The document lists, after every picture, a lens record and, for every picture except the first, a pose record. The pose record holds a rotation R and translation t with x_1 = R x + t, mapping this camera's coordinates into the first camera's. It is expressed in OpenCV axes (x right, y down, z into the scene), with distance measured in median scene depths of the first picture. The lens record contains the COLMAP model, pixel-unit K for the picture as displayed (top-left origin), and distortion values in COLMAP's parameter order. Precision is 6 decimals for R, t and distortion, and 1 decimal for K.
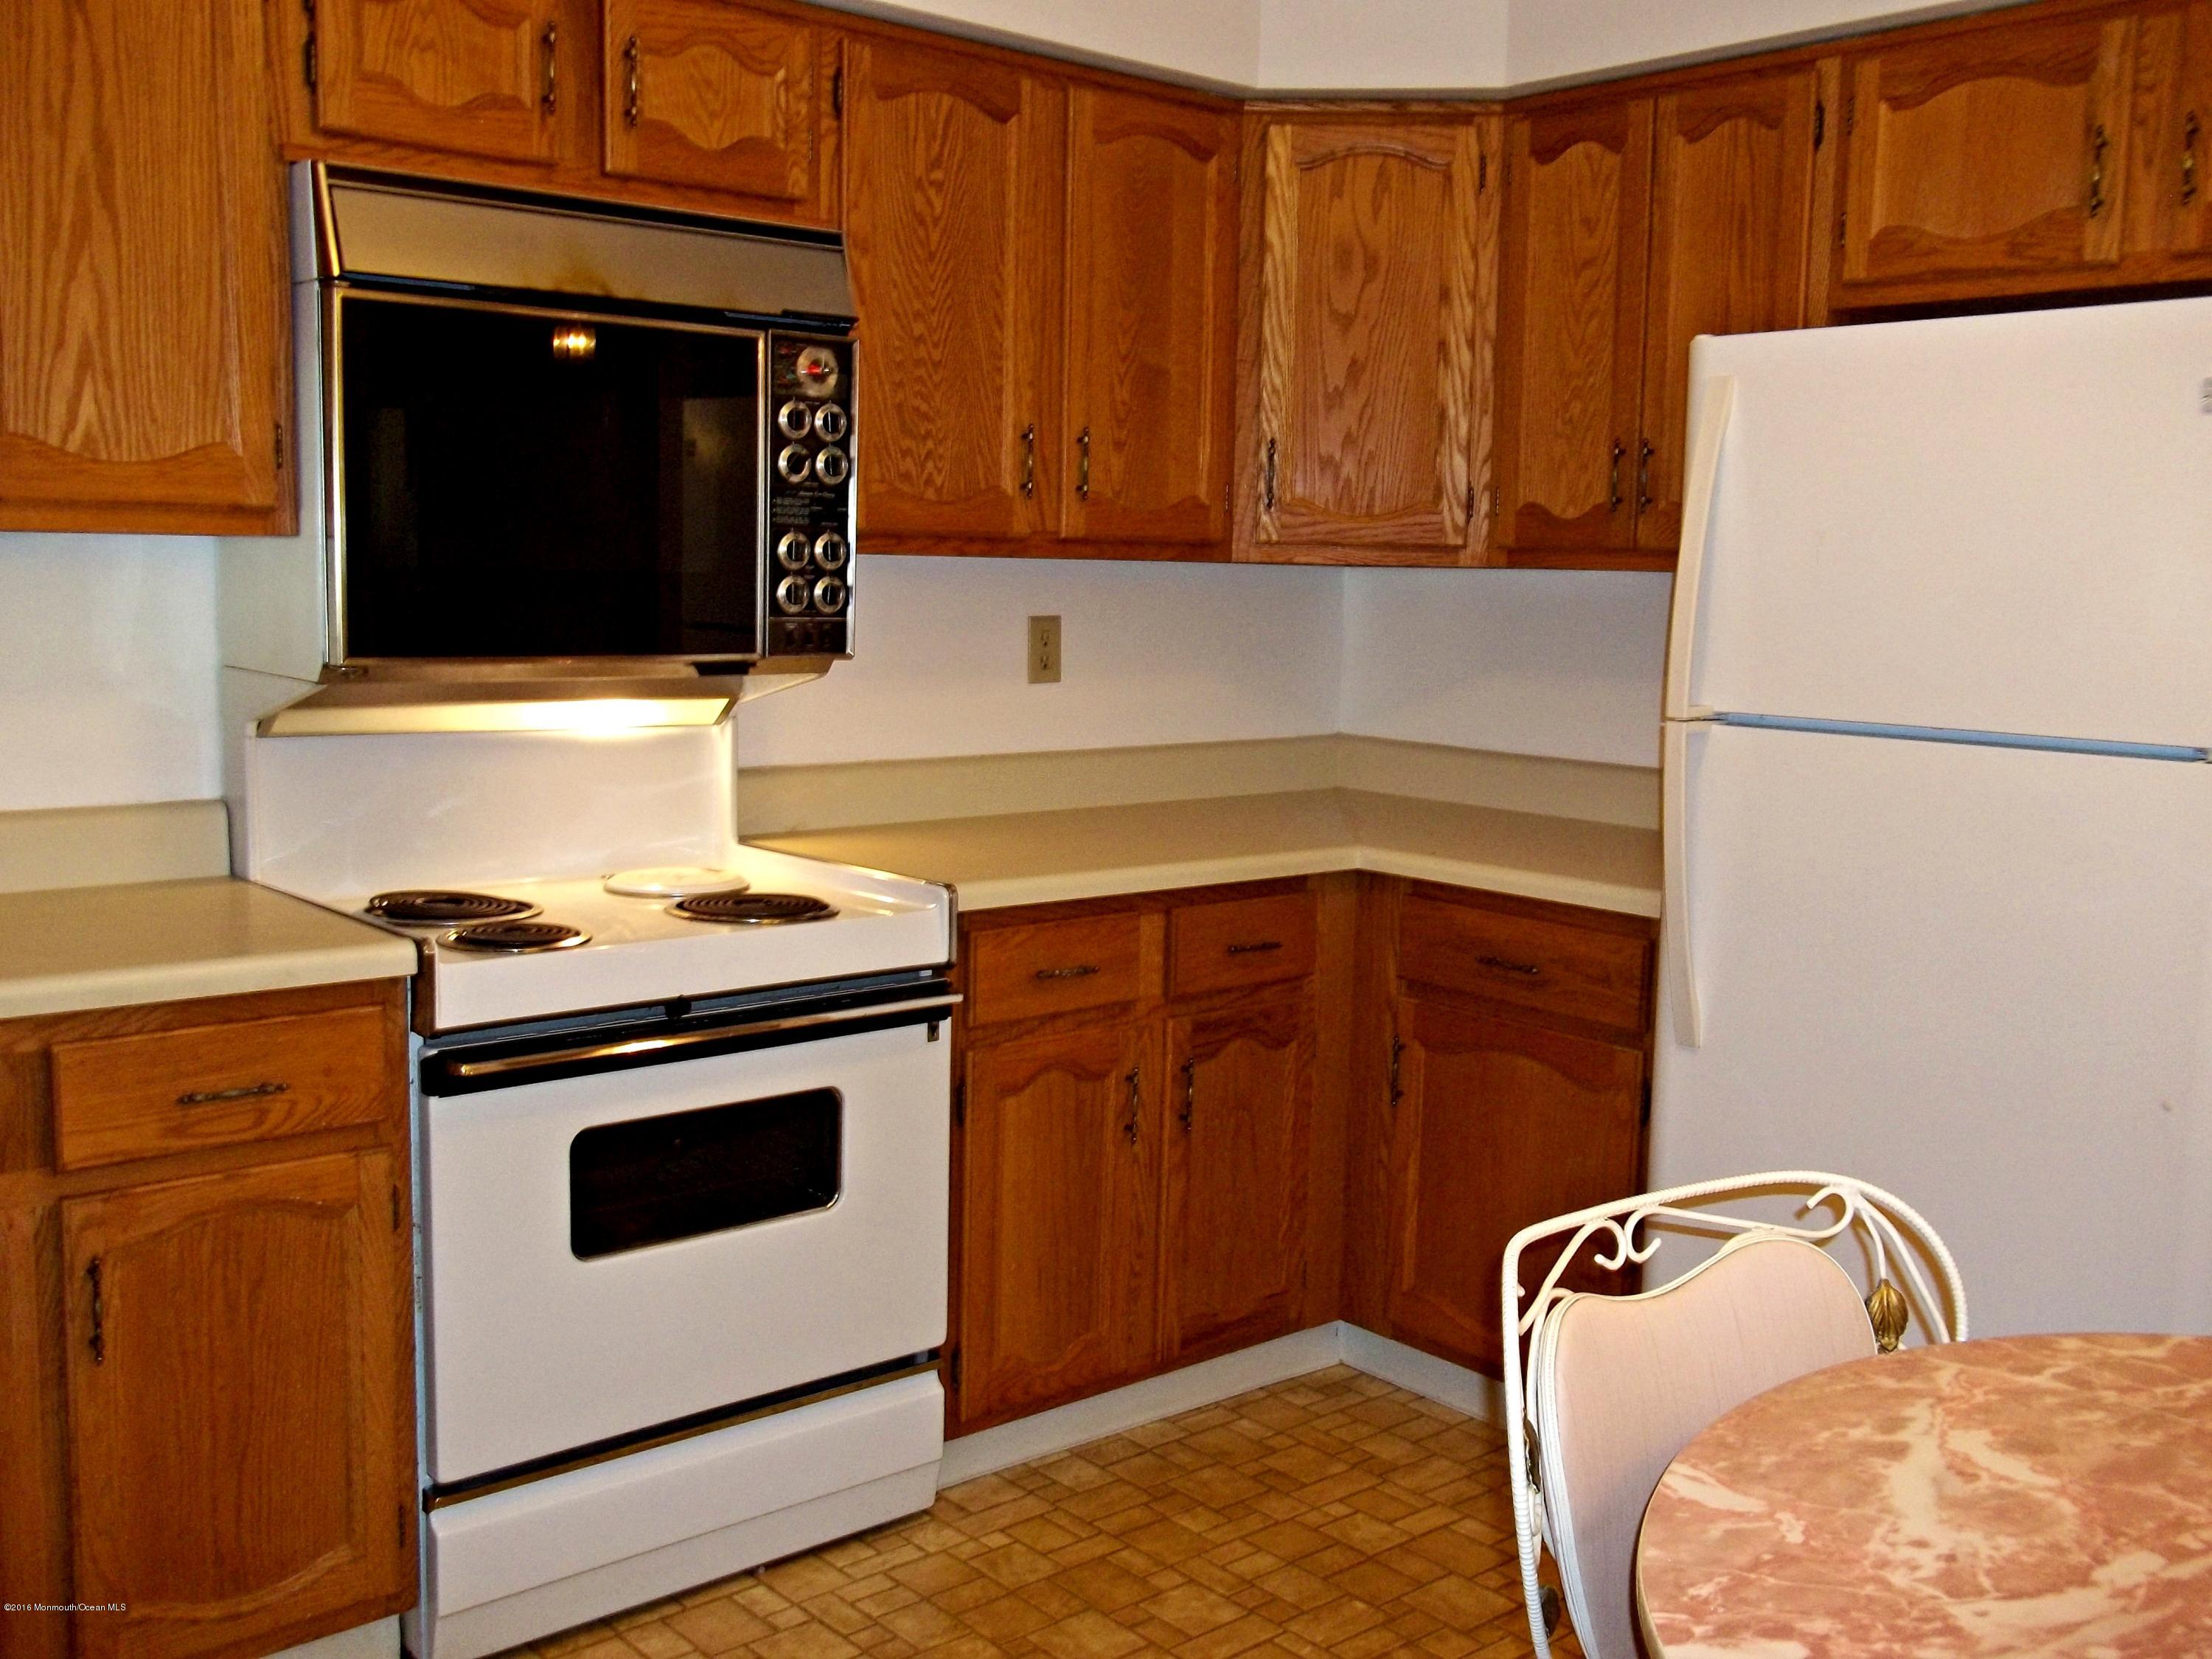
lens RADIAL K [[2172.3, 0, 1096.5], [0, 2172.3, 831.4], [0, 0, 1]] dist [-0.032614, 0.065807]
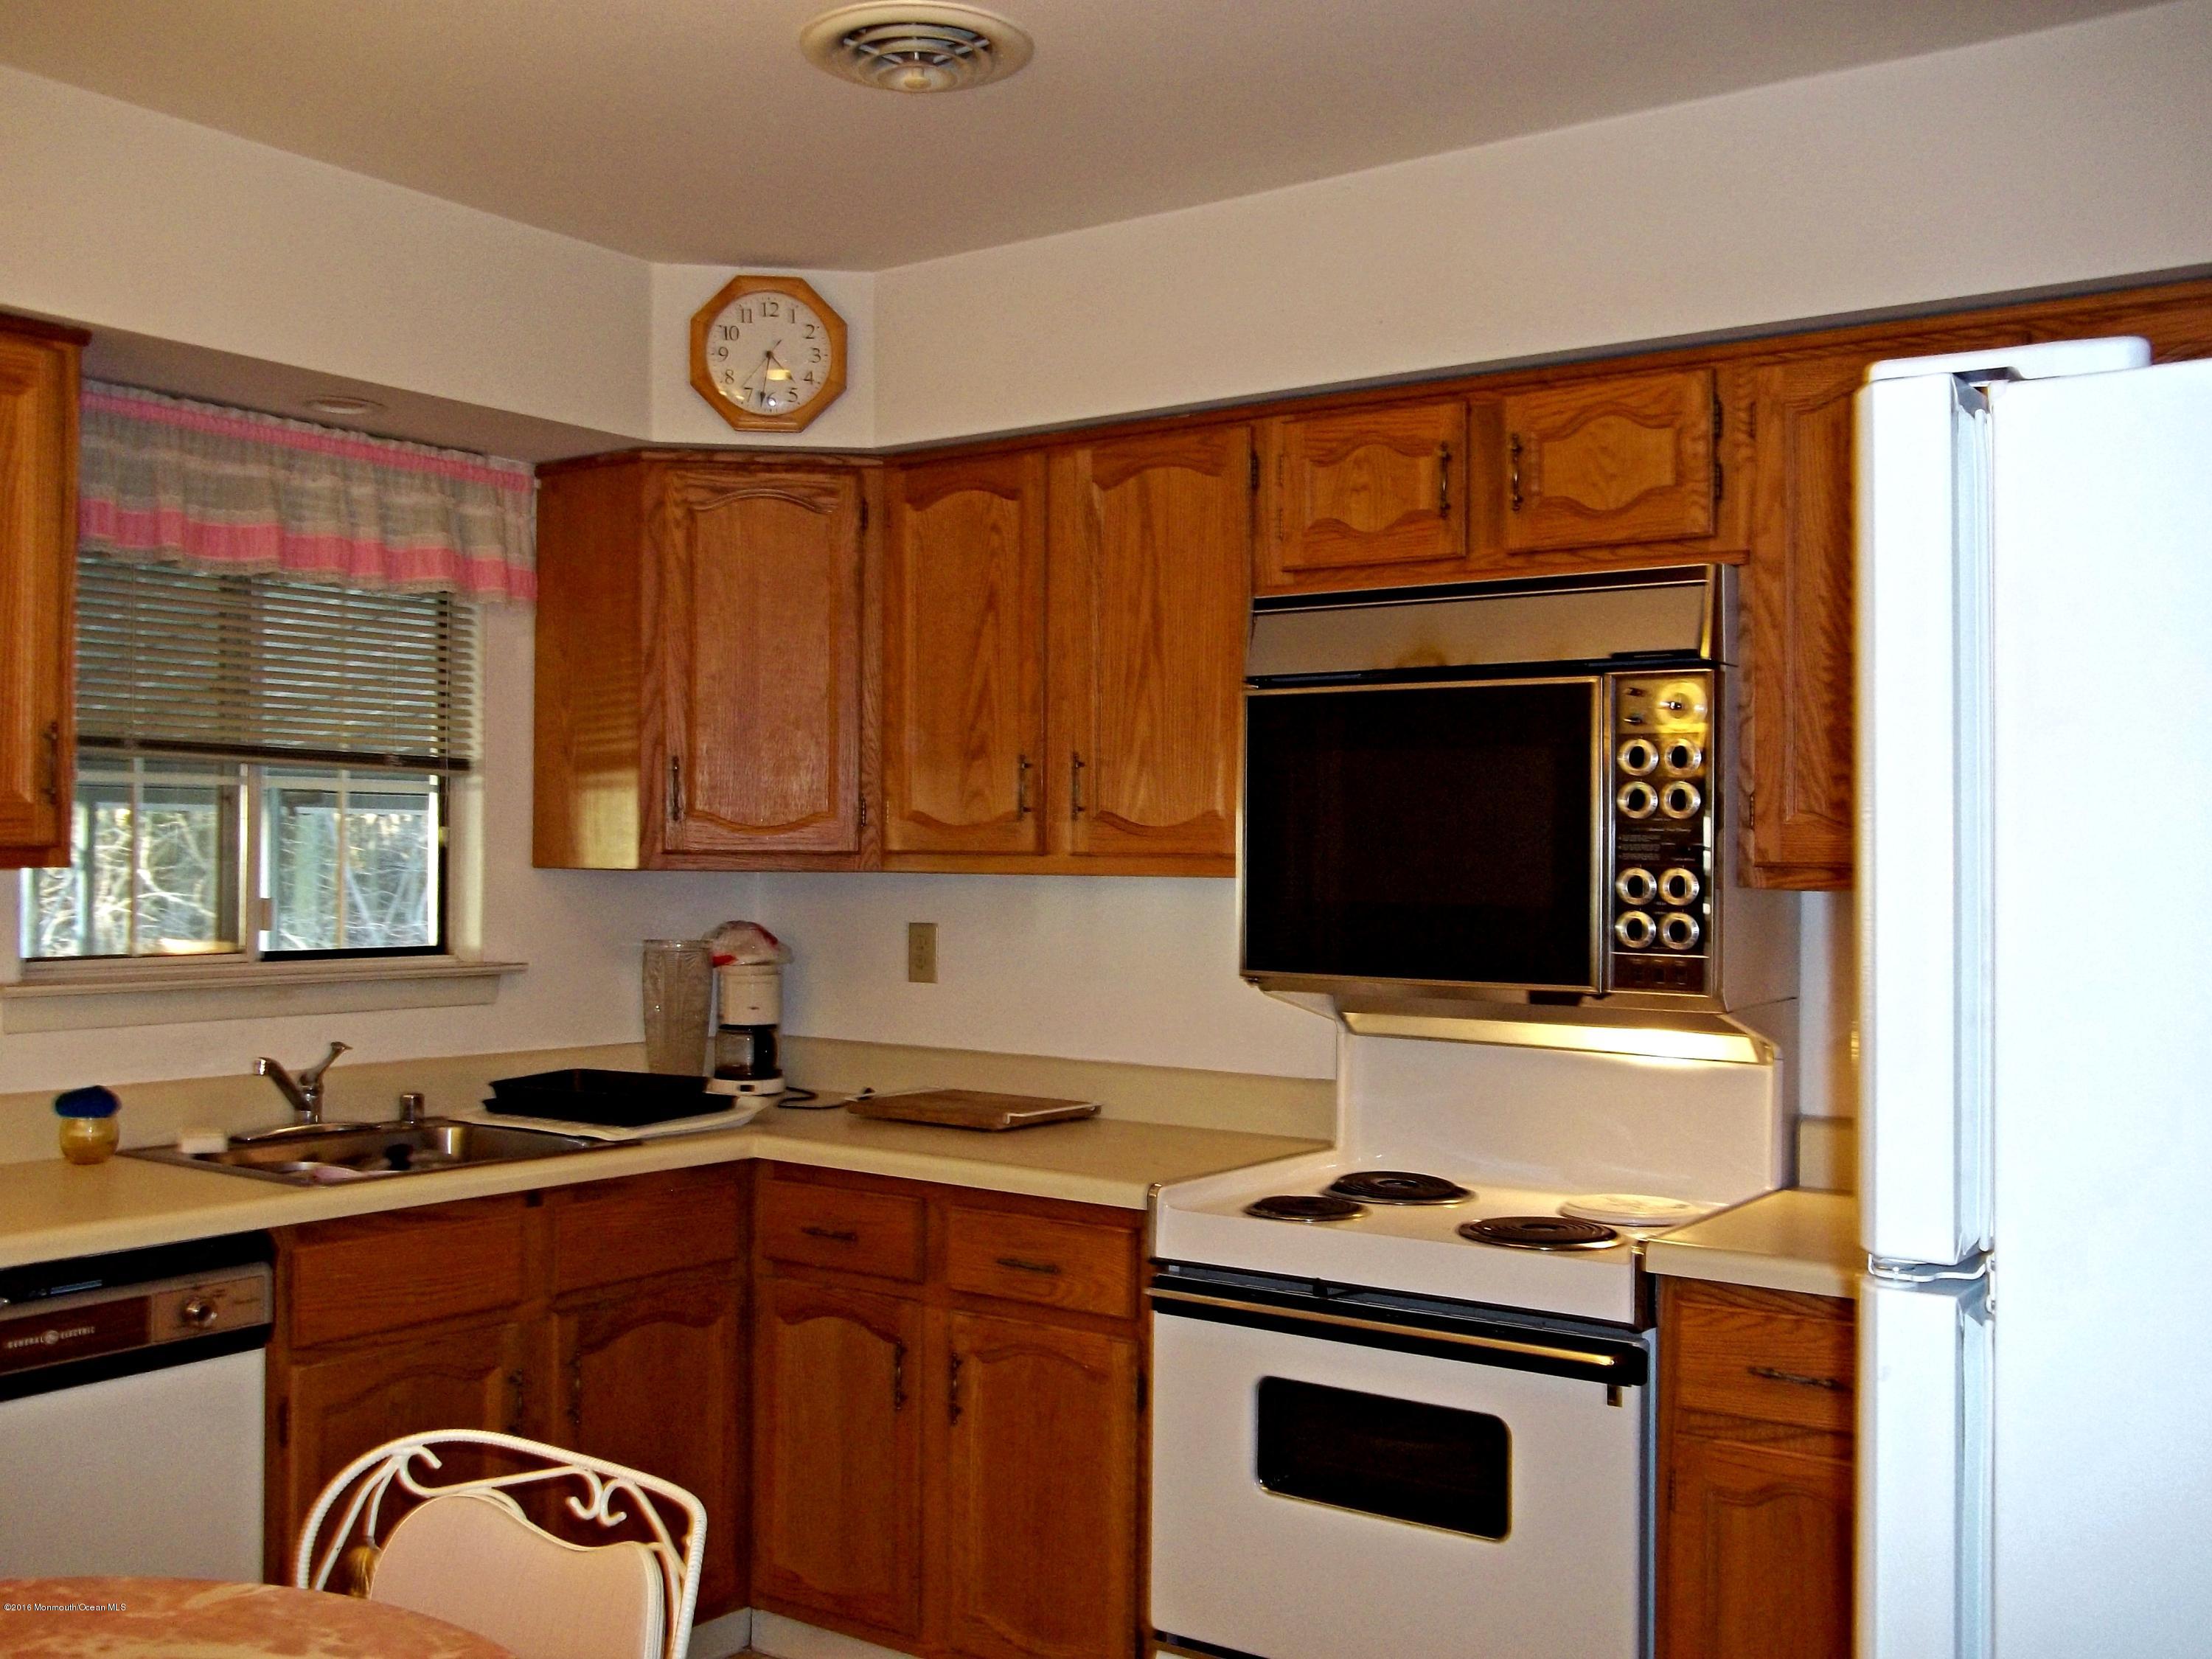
lens RADIAL K [[2172.3, 0, 1096.5], [0, 2172.3, 831.4], [0, 0, 1]] dist [-0.032614, 0.065807]
pose [[0.215932, -0.029327, -0.975968, 0.891398], [-0.124714, 0.990533, -0.057358, -0.075232], [0.968411, 0.134102, 0.210231, 0.620843]]
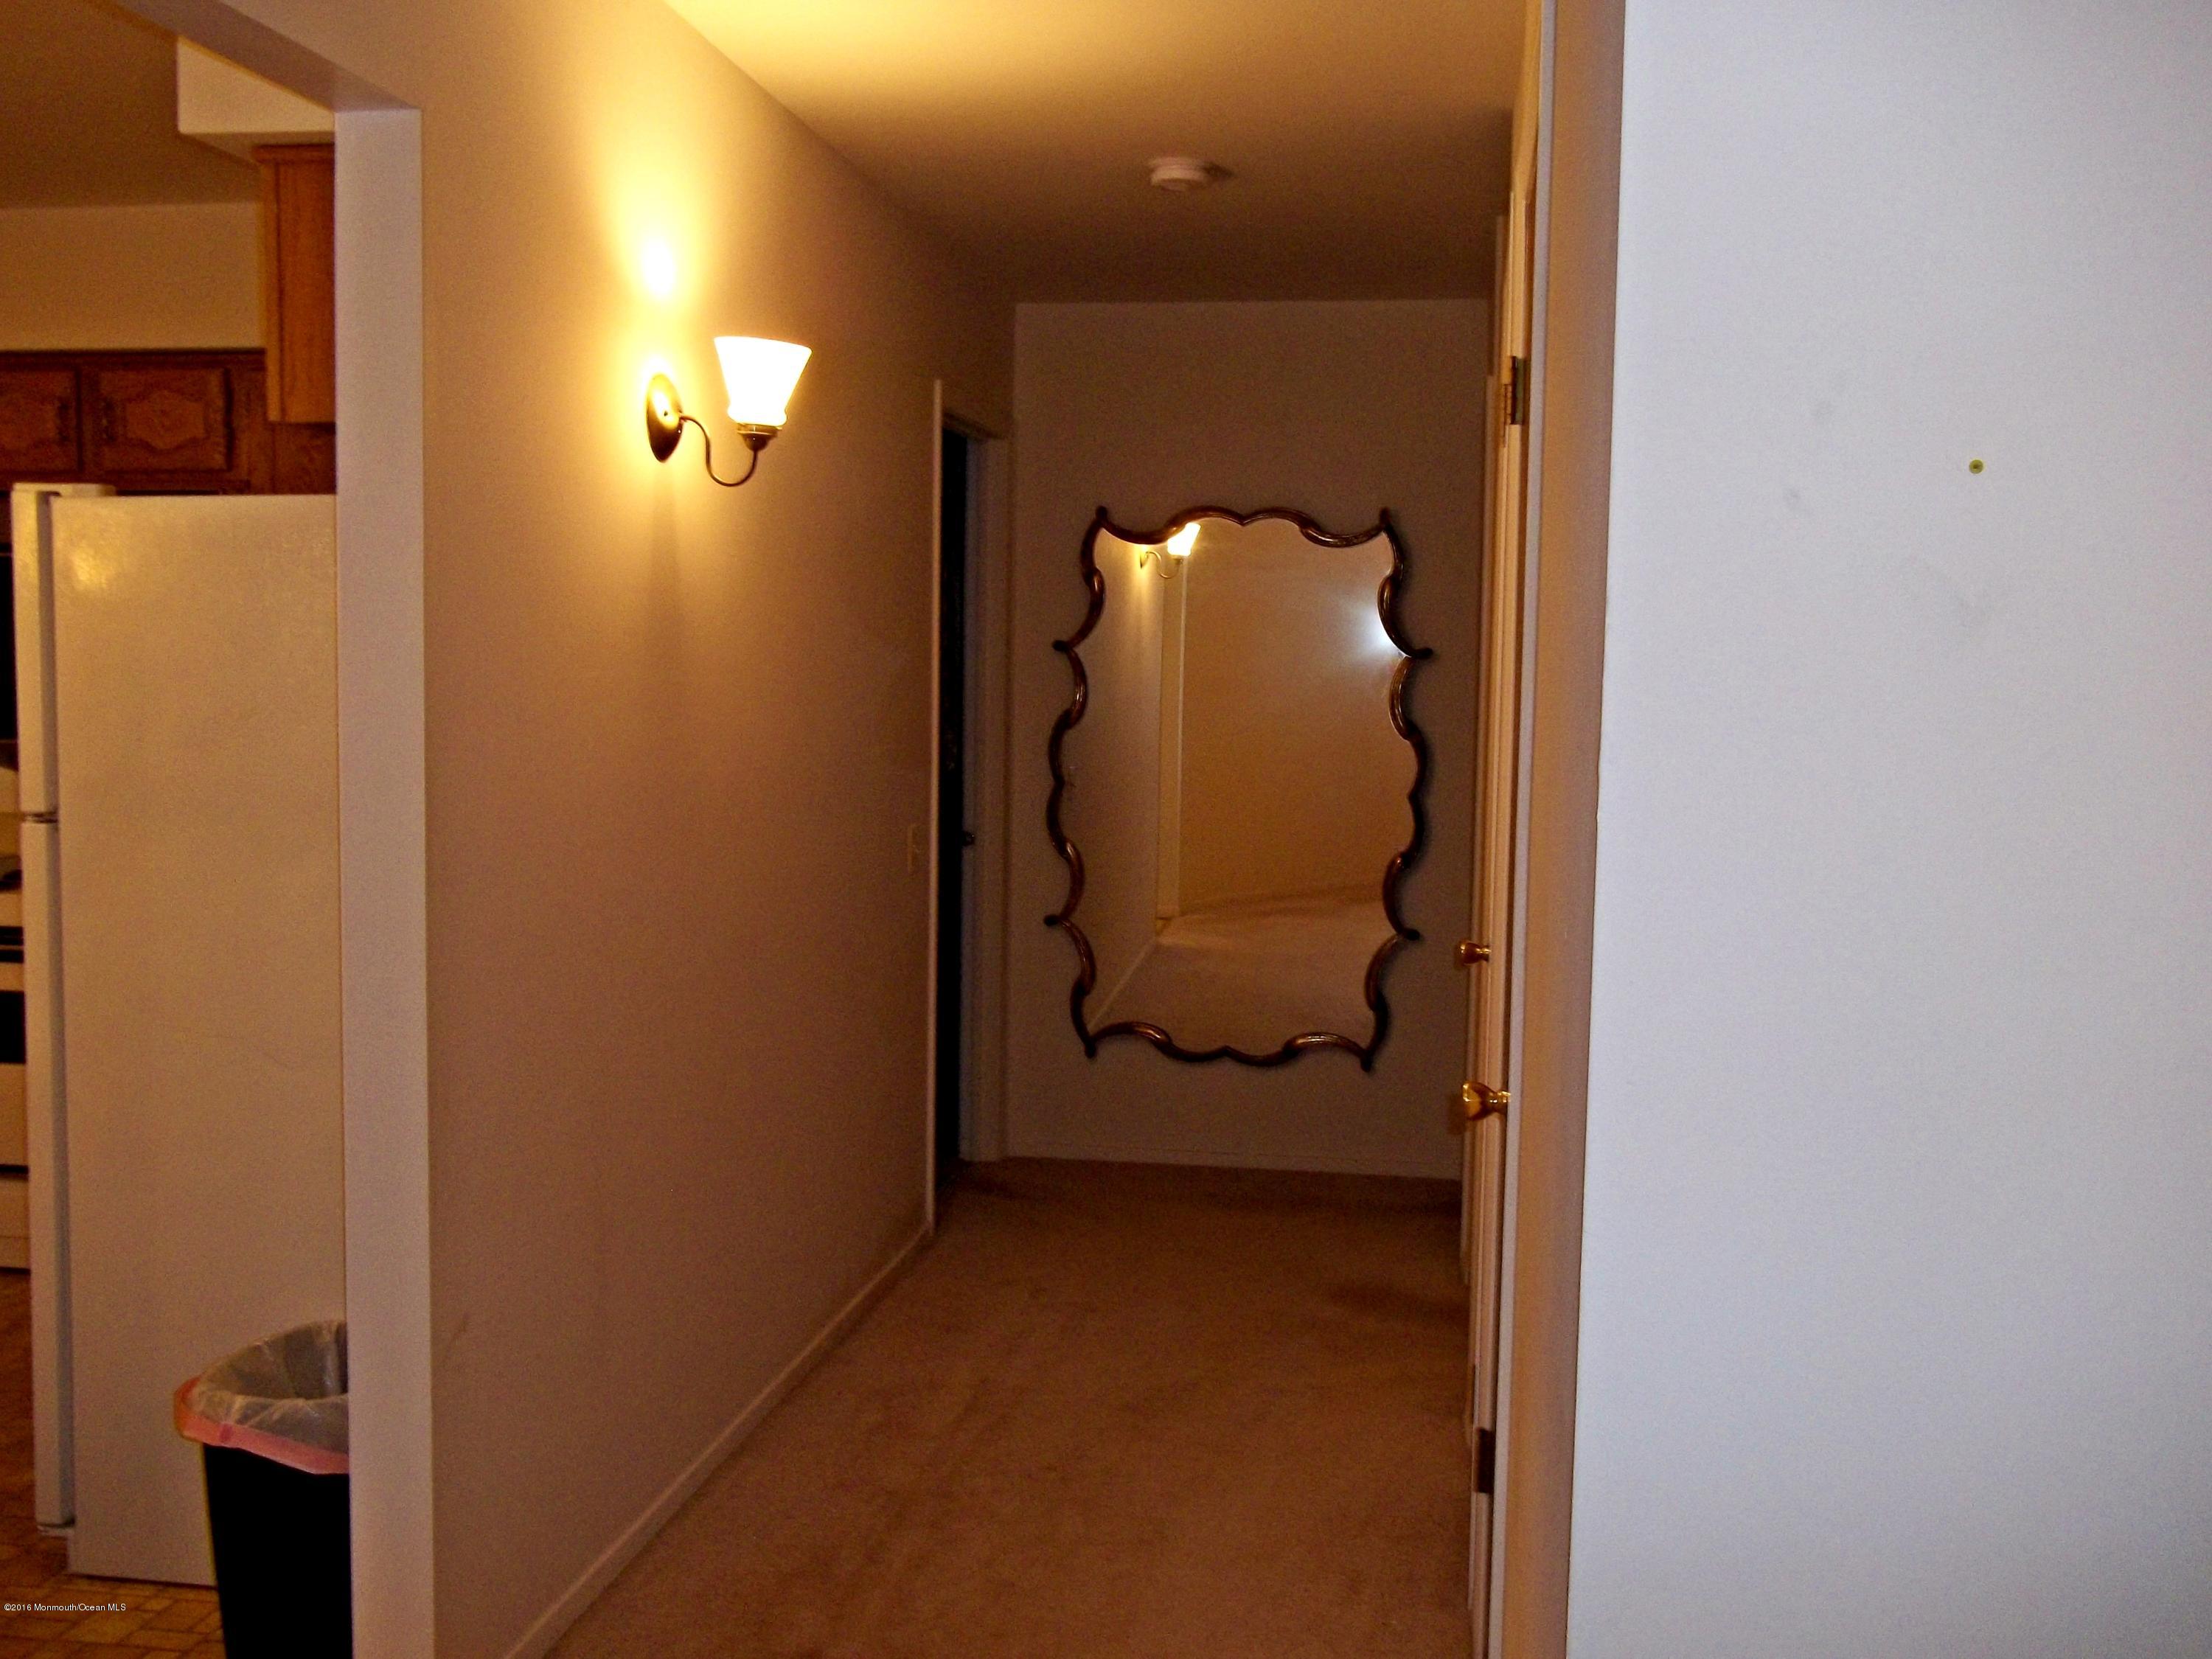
lens RADIAL K [[2172.3, 0, 1096.5], [0, 2172.3, 831.4], [0, 0, 1]] dist [-0.032614, 0.065807]
pose [[0.621435, 0.050302, -0.781849, 1.845352], [-0.100636, 0.994795, -0.015986, -0.065175], [0.776975, 0.088617, 0.623263, 0.589026]]
